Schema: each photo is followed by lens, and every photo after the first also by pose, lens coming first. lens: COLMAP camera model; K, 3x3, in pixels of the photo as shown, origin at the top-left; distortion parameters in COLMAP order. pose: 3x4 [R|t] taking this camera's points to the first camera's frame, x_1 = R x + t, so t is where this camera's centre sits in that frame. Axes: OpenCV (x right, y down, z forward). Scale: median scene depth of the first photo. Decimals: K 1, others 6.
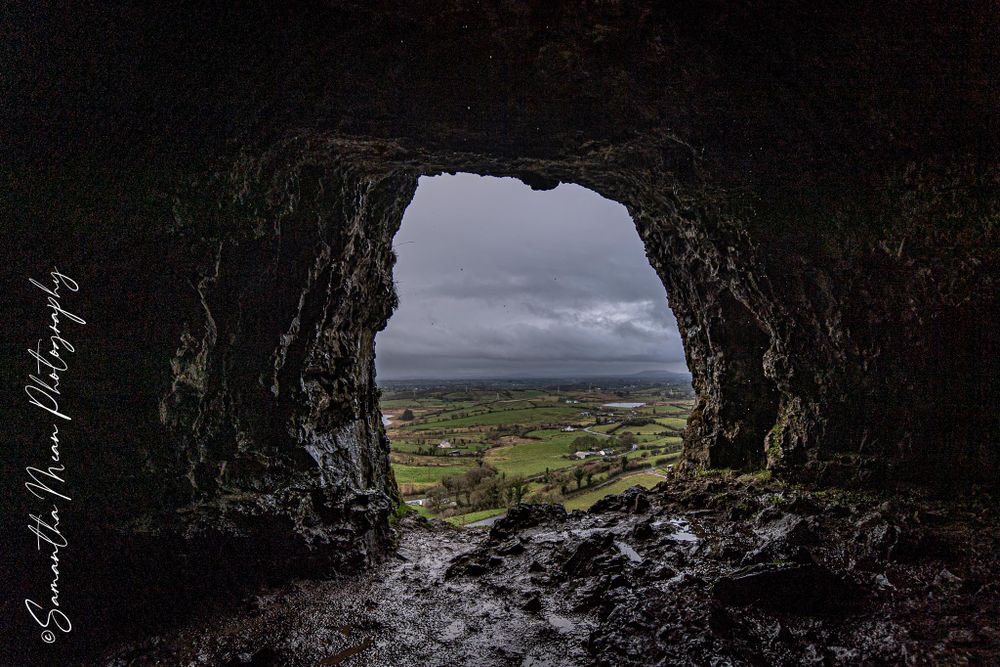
lens RADIAL K [[523.3, 0, 555.1], [0, 523.3, 367.5], [0, 0, 1]] dist [0.001389, -0.000019]
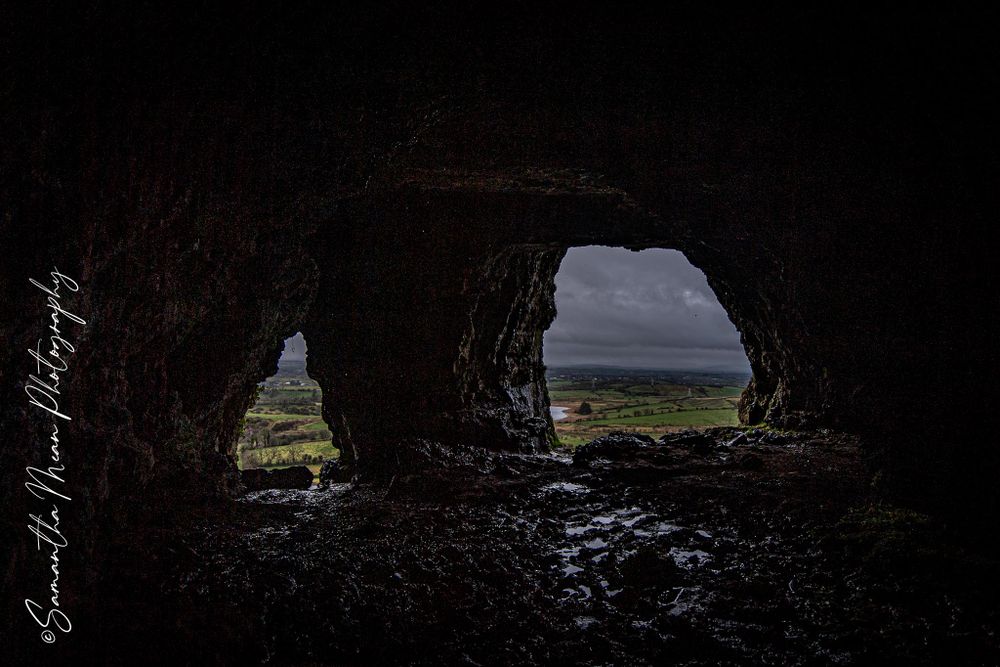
lens RADIAL K [[741.4, 0, 500.0], [0, 741.4, 333.5], [0, 0, 1]] dist [-0.001492, -0.001271]
pose [[0.918310, 0.020749, -0.395318, 0.591661], [-0.033079, 0.999155, -0.024398, 0.003672], [0.394477, 0.035482, 0.918220, -1.562244]]
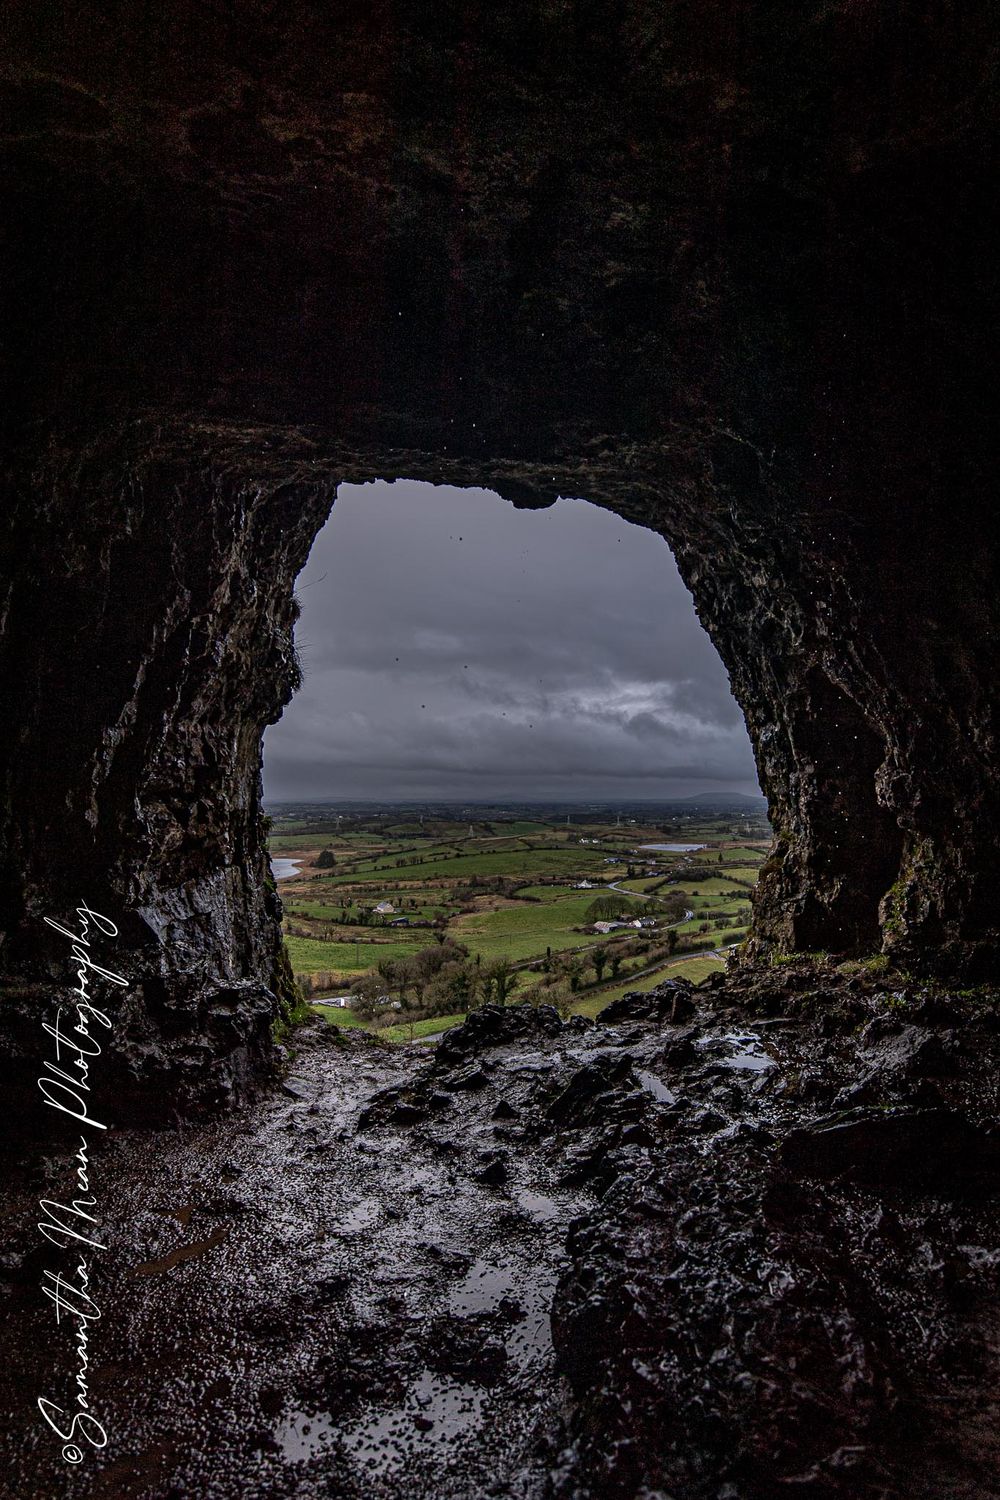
lens RADIAL K [[831.8, 0, 581.3], [0, 831.8, 742.1], [0, 0, 1]] dist [0.000546, 0.000012]
pose [[0.999760, 0.013821, 0.016989, 0.026518], [-0.012906, 0.998521, -0.052812, -0.001053], [-0.017694, 0.052580, 0.998460, -0.001137]]
